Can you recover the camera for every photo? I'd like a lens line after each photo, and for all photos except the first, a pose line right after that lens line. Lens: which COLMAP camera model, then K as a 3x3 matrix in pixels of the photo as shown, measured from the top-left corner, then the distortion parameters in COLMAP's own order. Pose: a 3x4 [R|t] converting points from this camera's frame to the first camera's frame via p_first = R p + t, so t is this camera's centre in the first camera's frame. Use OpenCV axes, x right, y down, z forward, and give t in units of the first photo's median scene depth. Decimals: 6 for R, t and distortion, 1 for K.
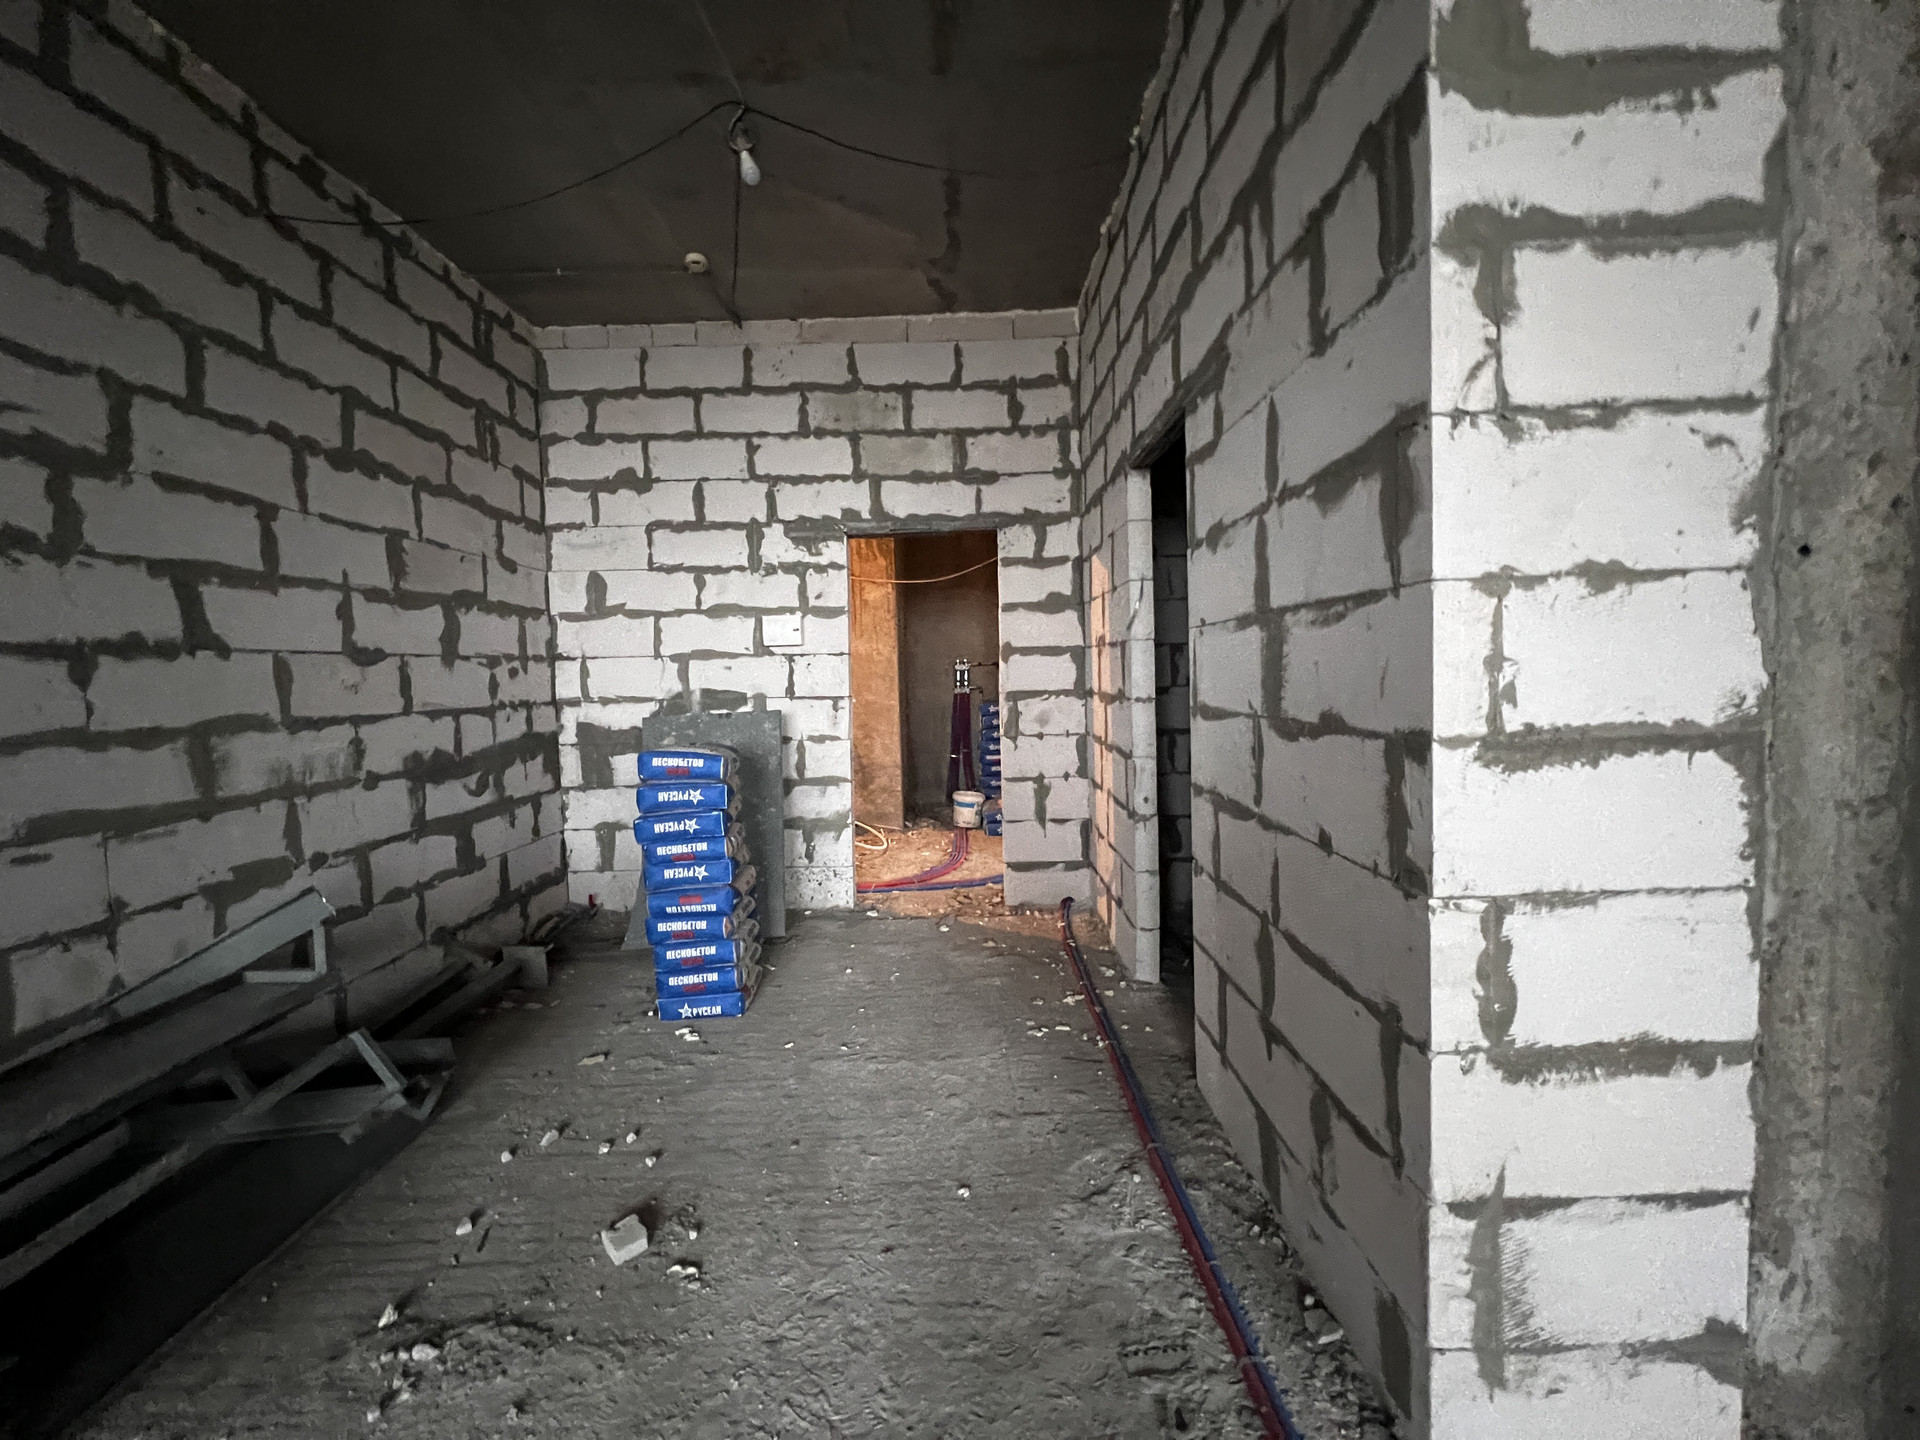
lens RADIAL K [[765.0, 0, 957.7], [0, 765.0, 717.9], [0, 0, 1]] dist [-0.000523, -0.000240]
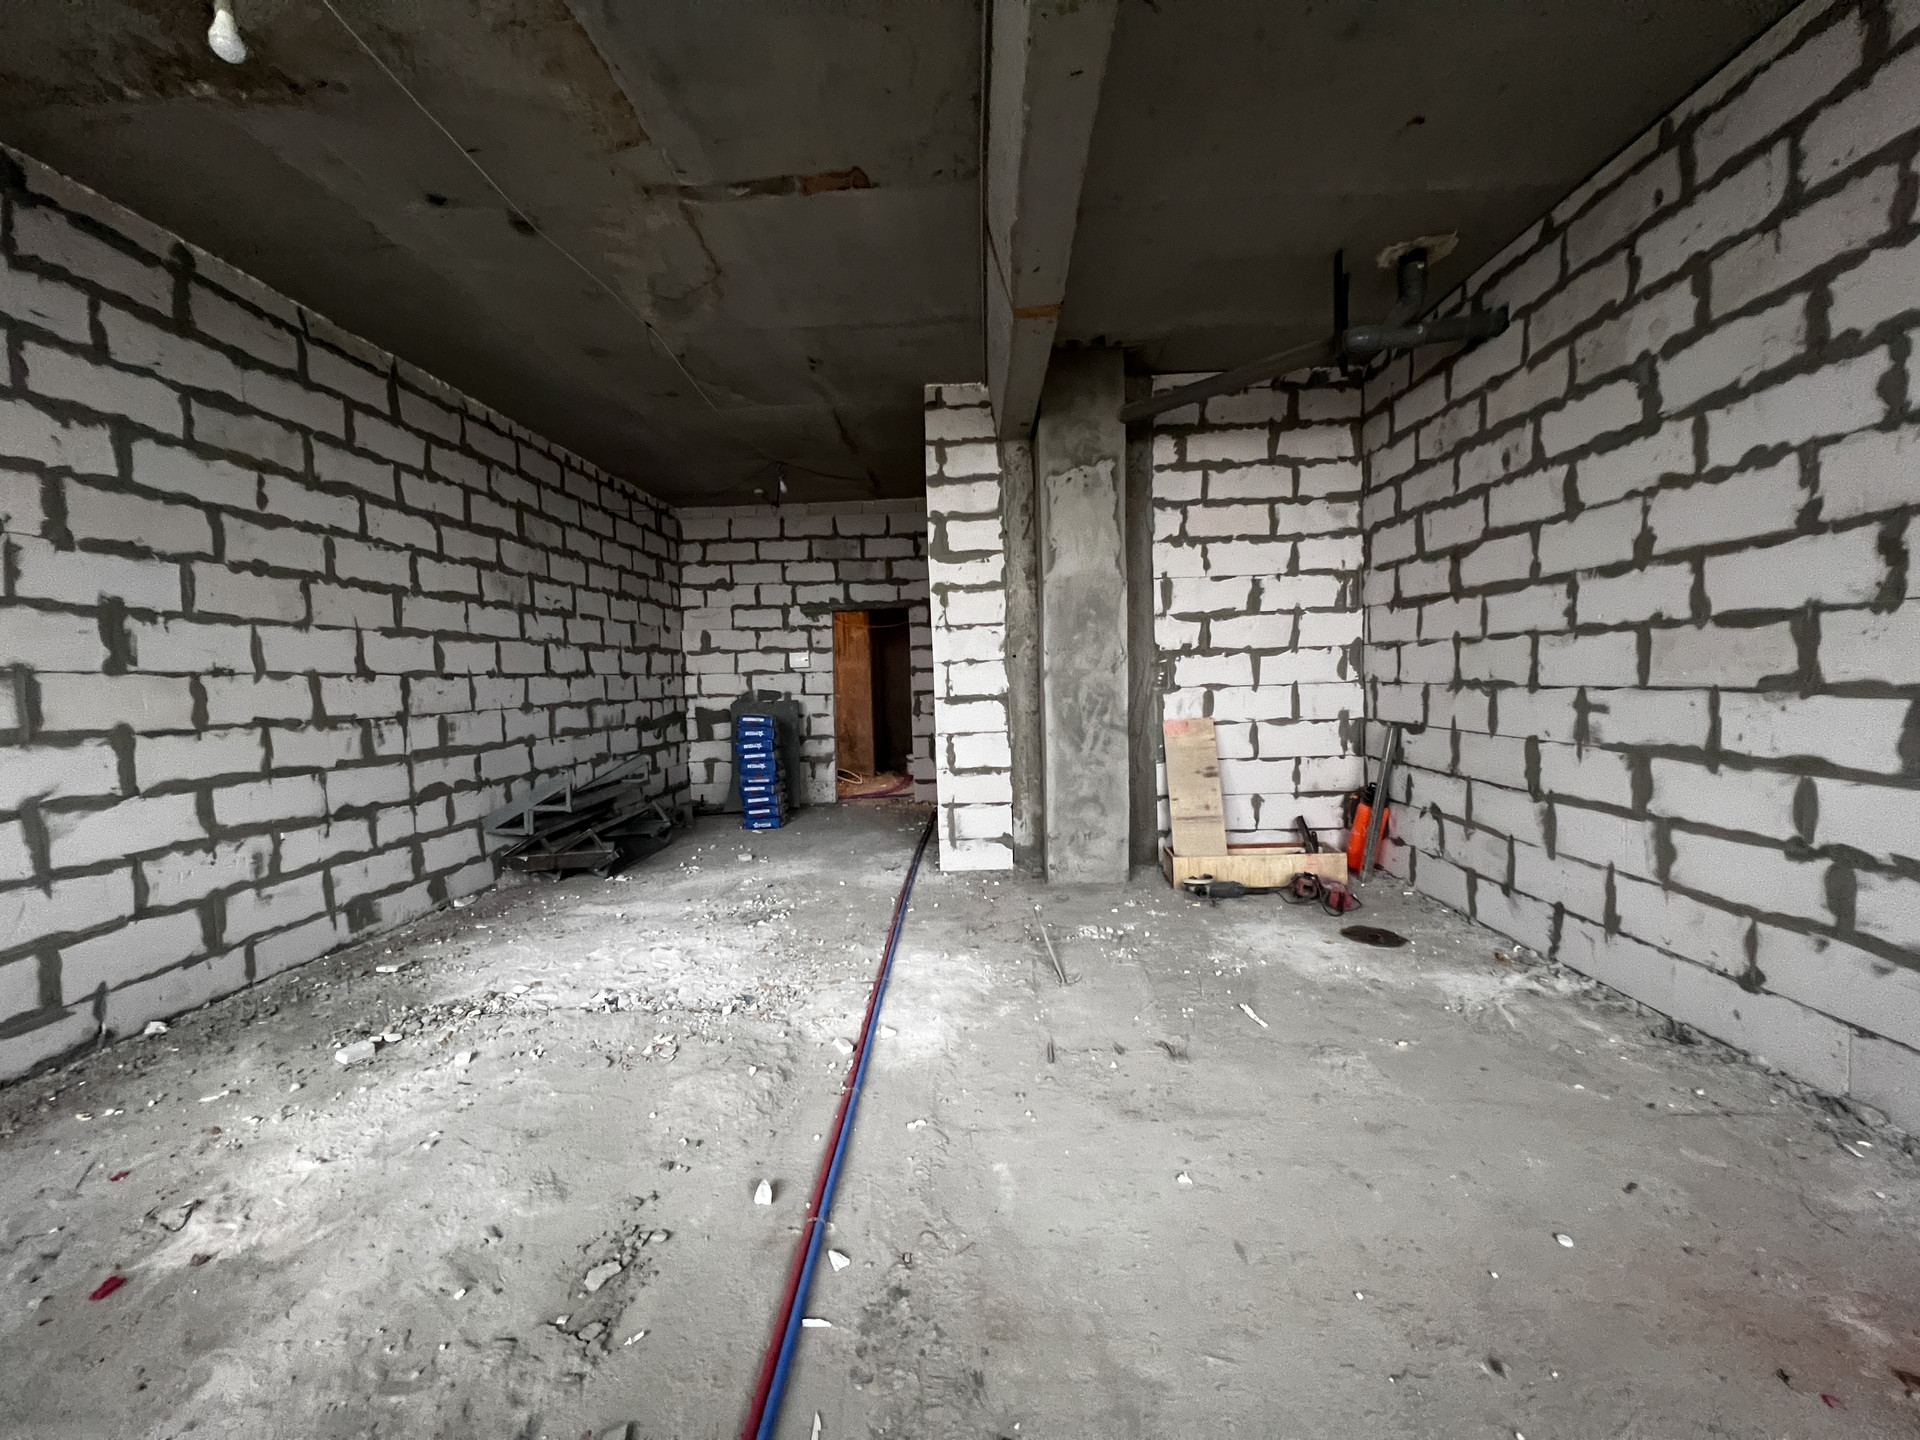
lens RADIAL K [[765.0, 0, 956.8], [0, 765.0, 722.3], [0, 0, 1]] dist [-0.000523, -0.000240]
pose [[0.999225, 0.001259, -0.039352, 0.256786], [-0.001318, 0.999998, -0.001477, 0.049054], [0.039350, 0.001528, 0.999224, -0.962948]]
